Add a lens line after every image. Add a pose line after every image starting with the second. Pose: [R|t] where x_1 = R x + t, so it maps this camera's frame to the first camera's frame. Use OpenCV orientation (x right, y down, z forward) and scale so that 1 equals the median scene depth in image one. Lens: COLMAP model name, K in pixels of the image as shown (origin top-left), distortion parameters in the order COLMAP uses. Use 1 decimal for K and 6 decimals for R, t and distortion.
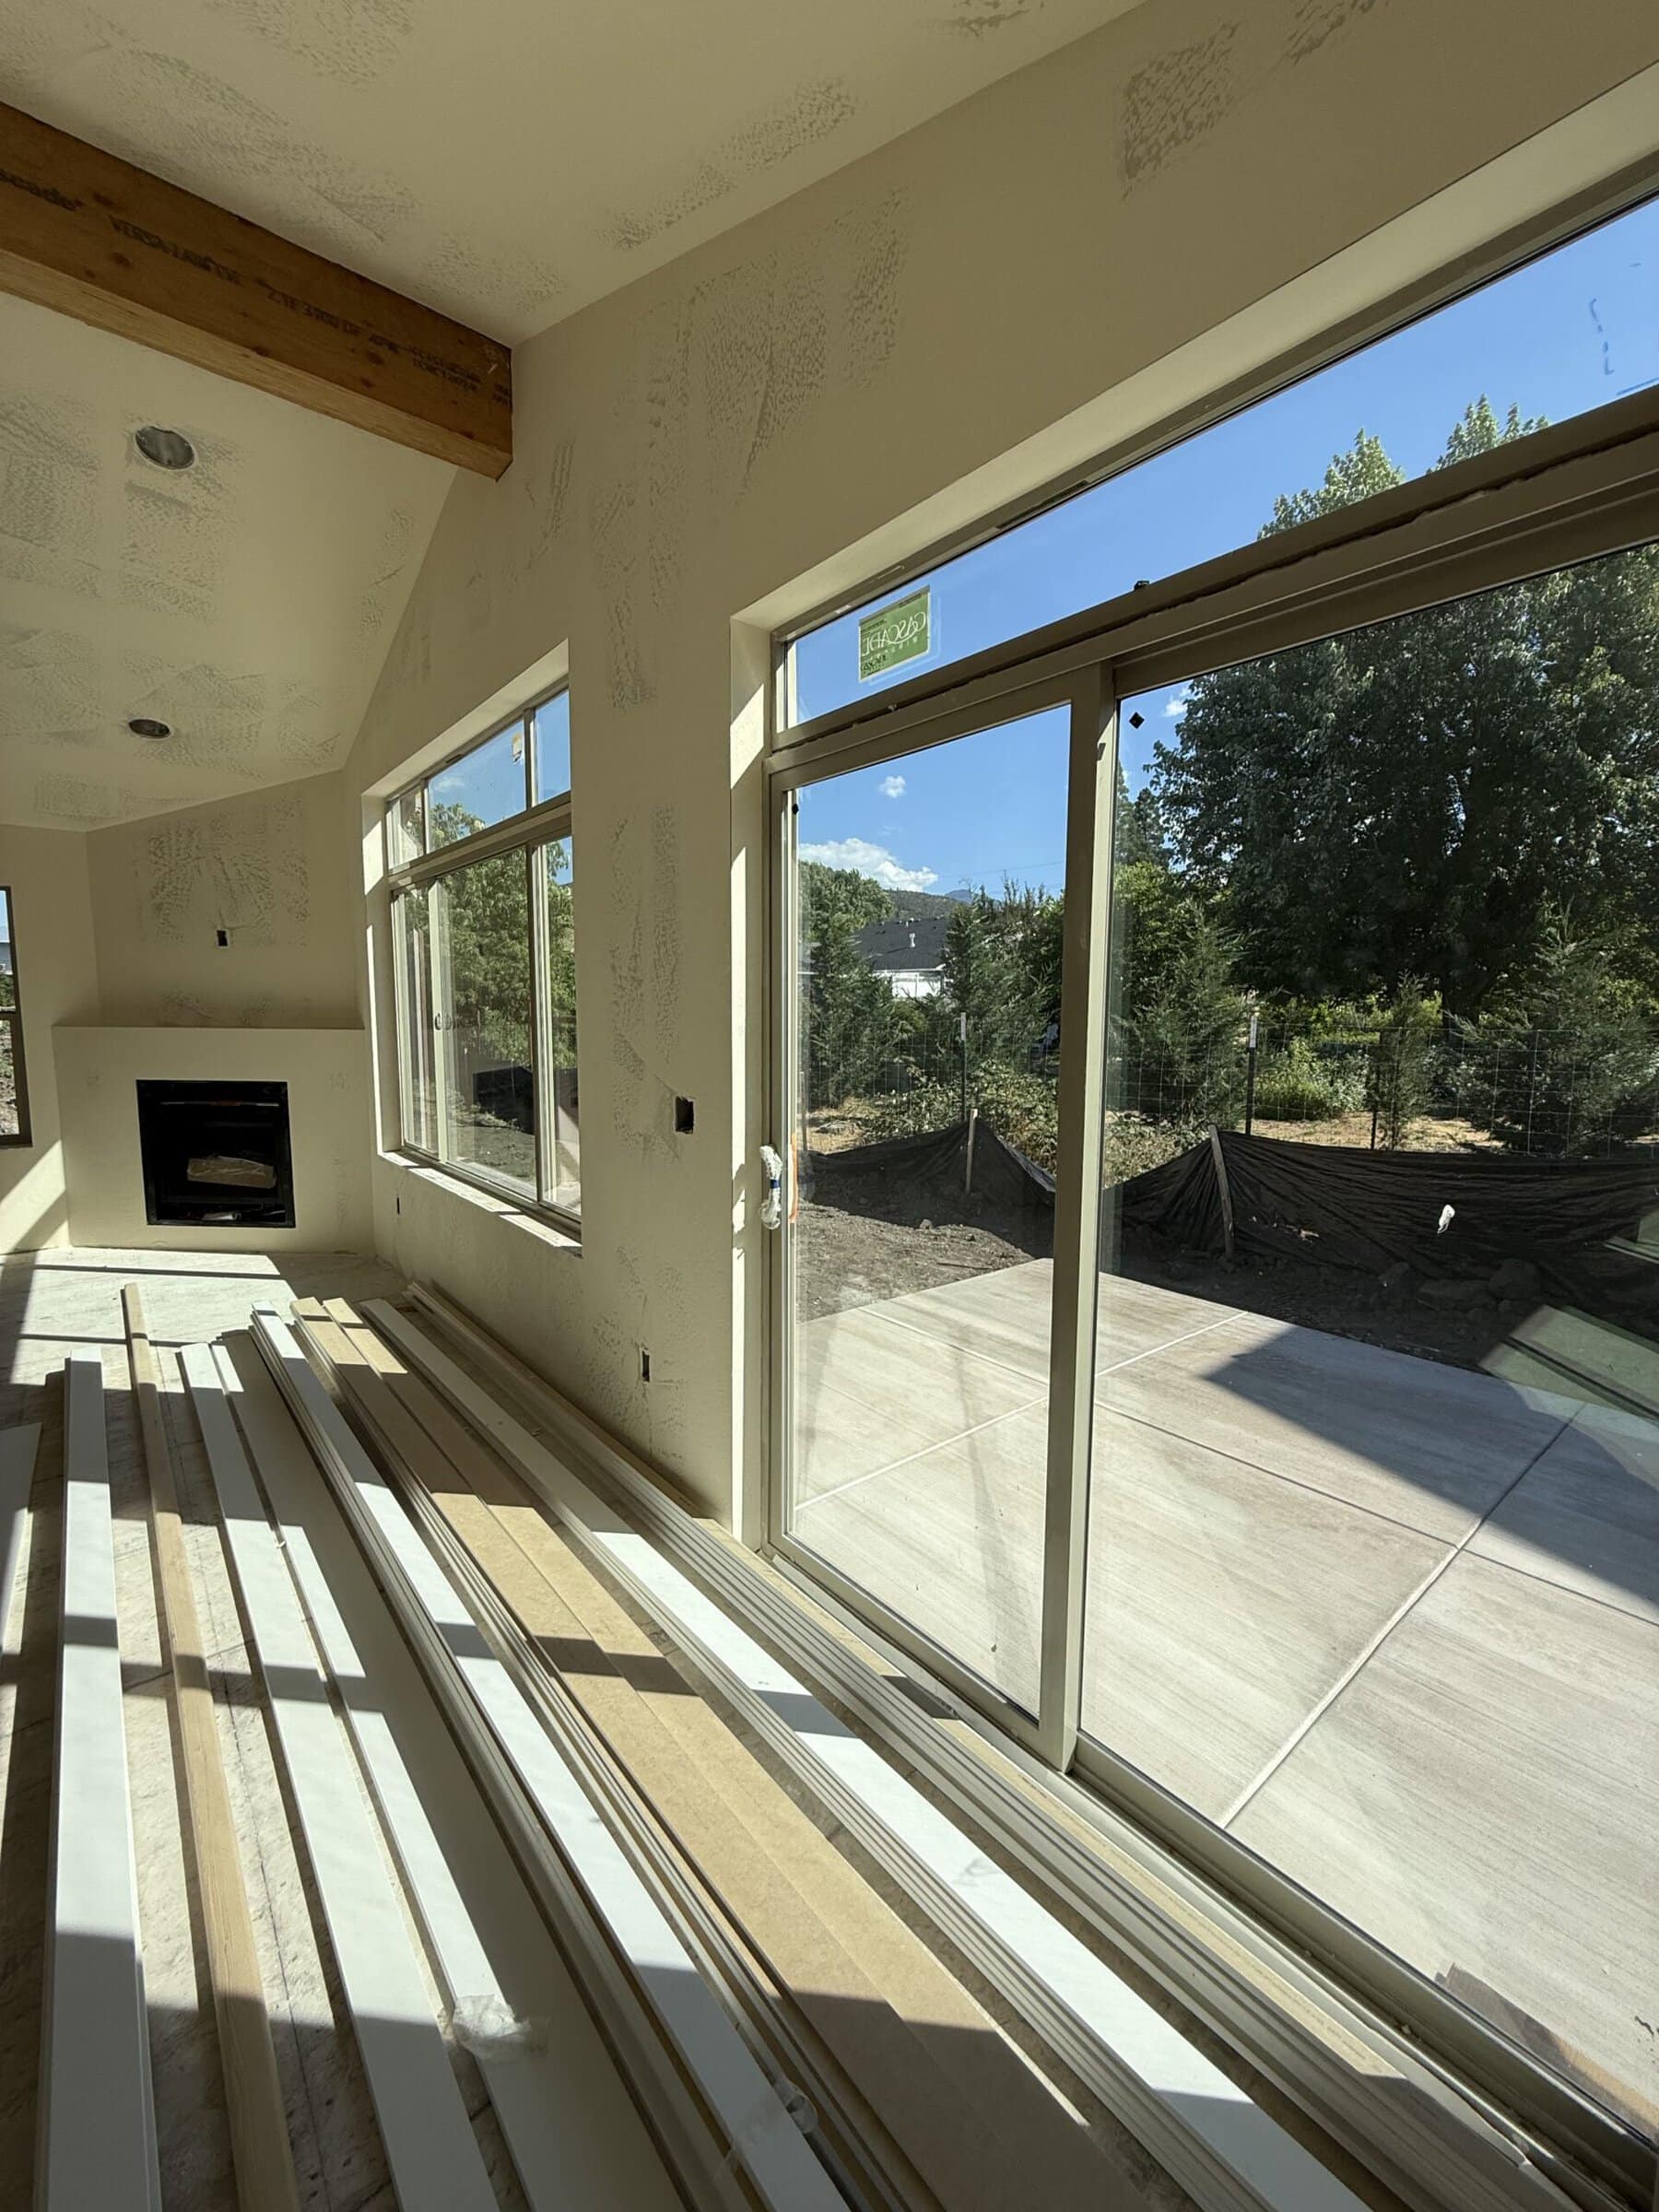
lens RADIAL K [[885.0, 0, 832.6], [0, 885.0, 1103.8], [0, 0, 1]] dist [0.002420, -0.000109]
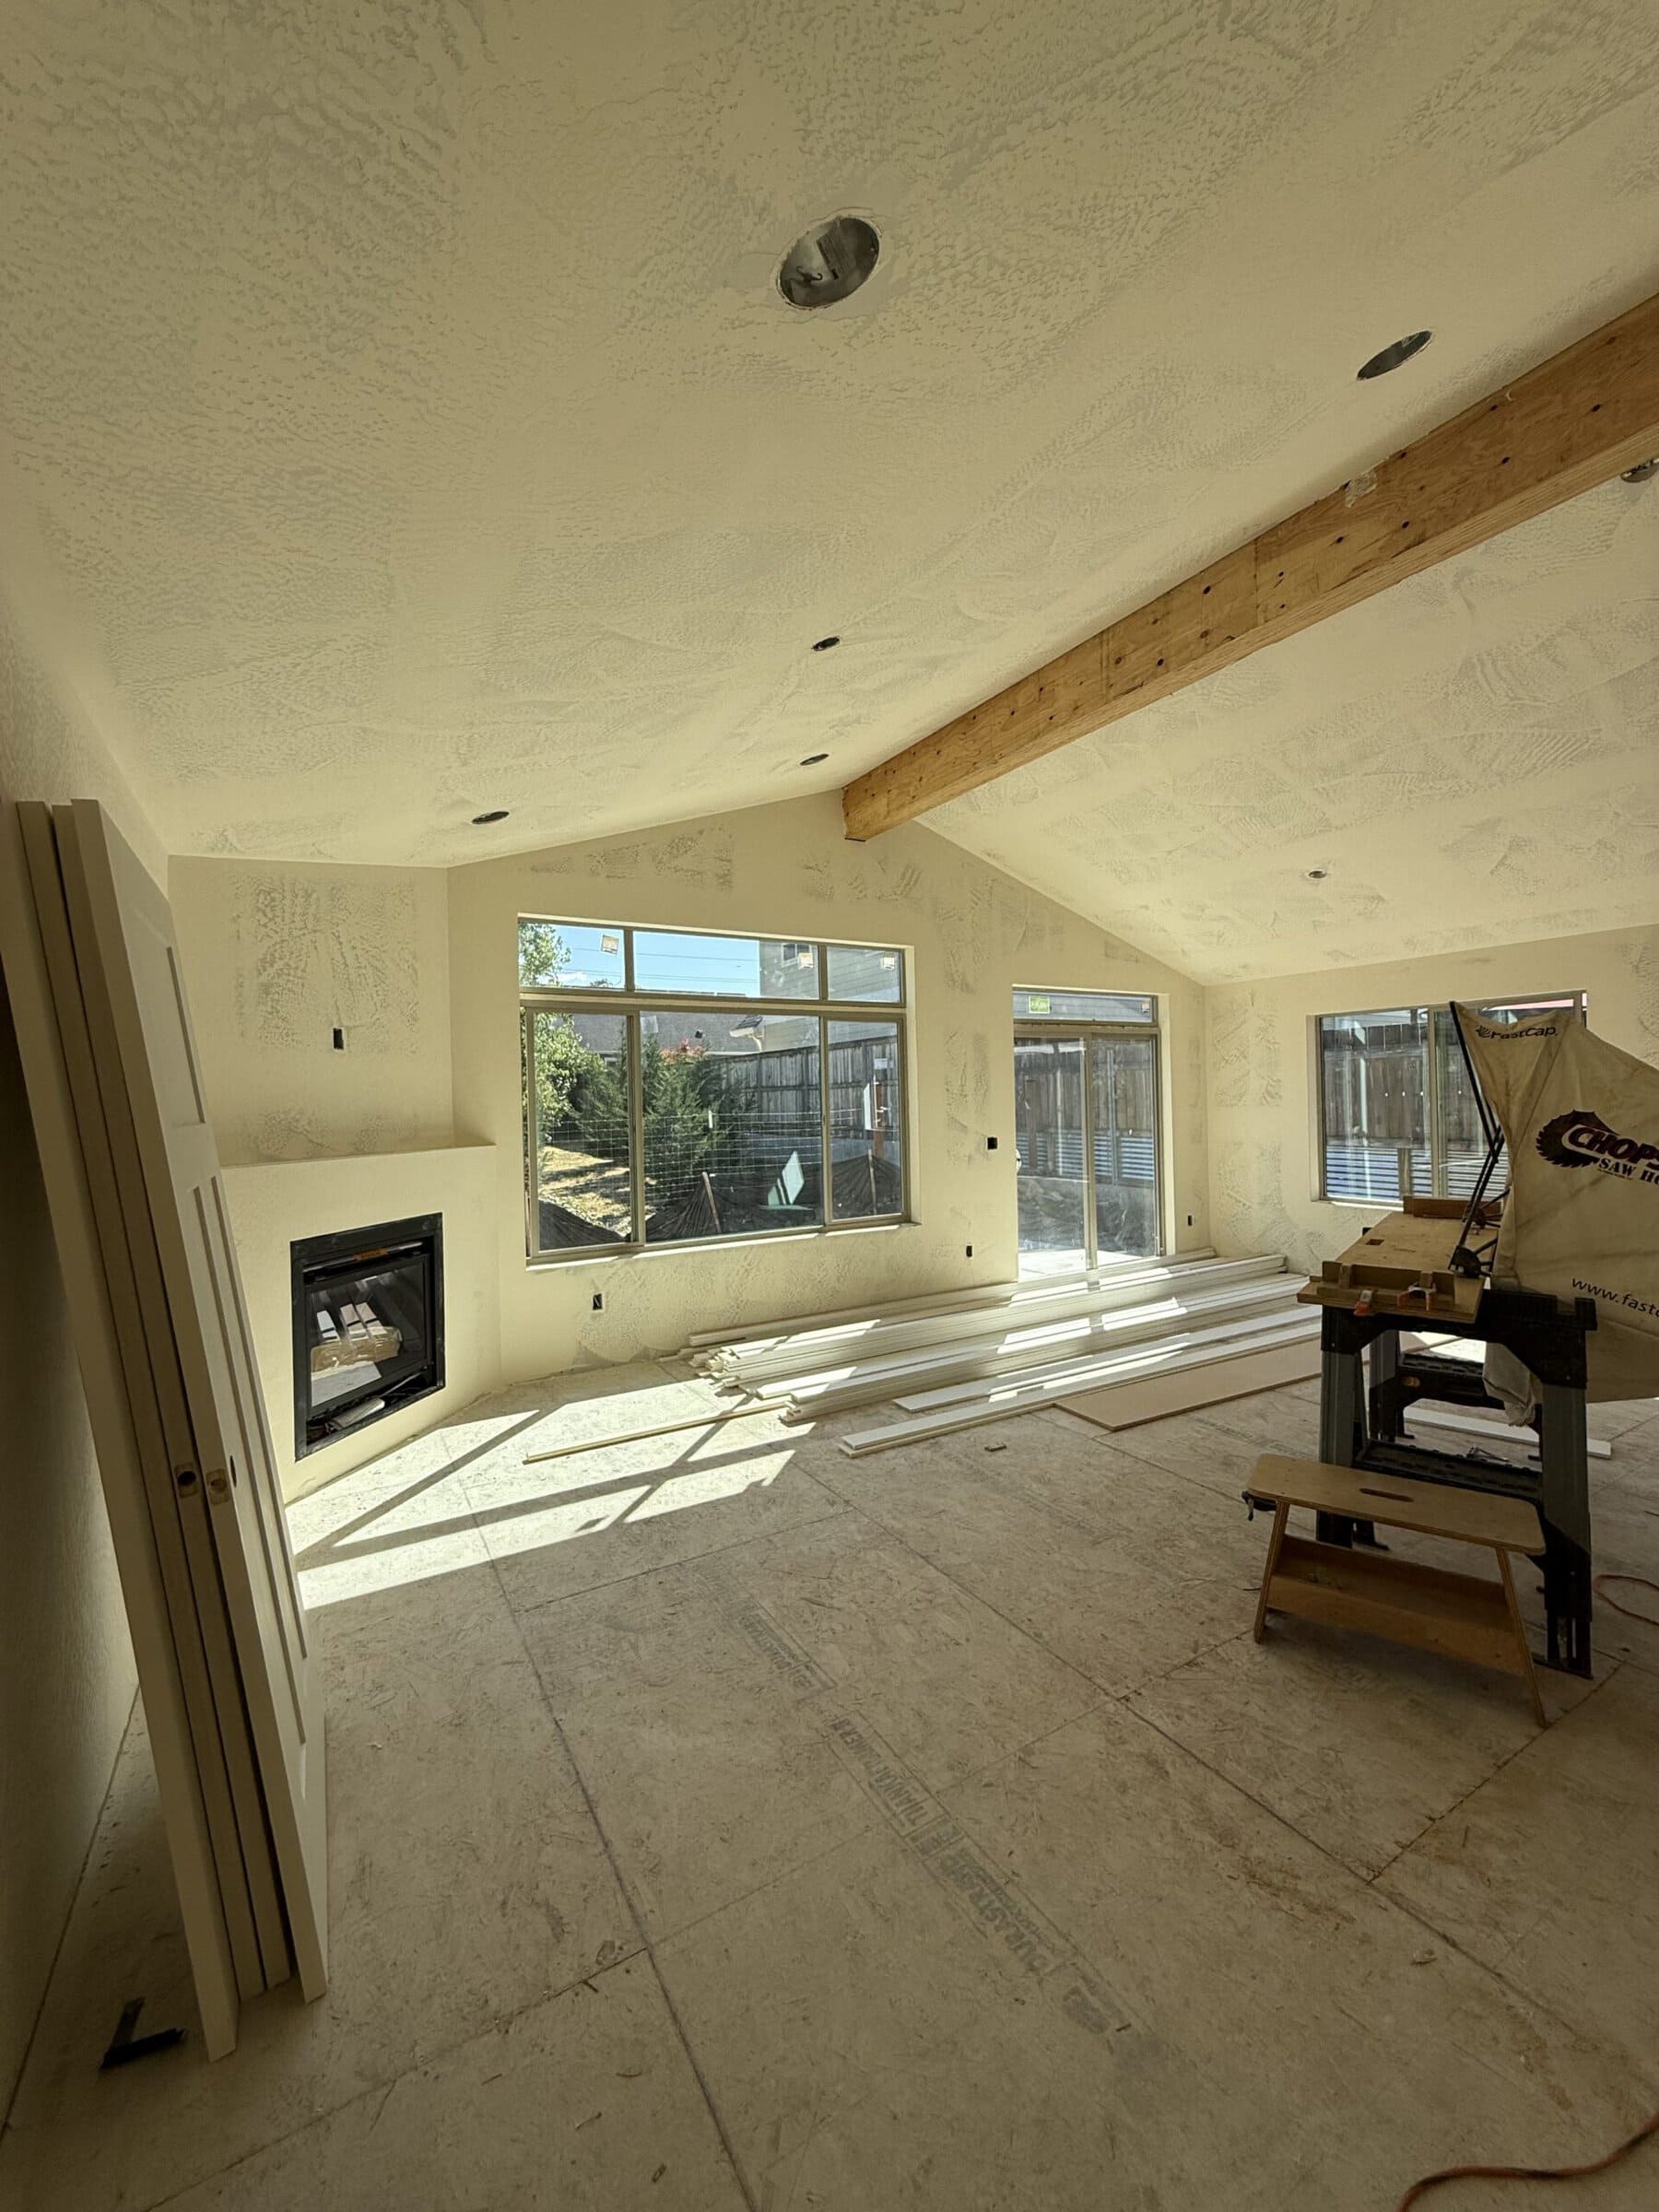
lens RADIAL K [[885.0, 0, 832.6], [0, 885.0, 1103.8], [0, 0, 1]] dist [0.002420, -0.000109]
pose [[0.160381, -0.012775, 0.986972, -1.386374], [0.132450, 0.991152, -0.008694, -0.070421], [-0.978128, 0.132119, 0.160654, 0.478784]]
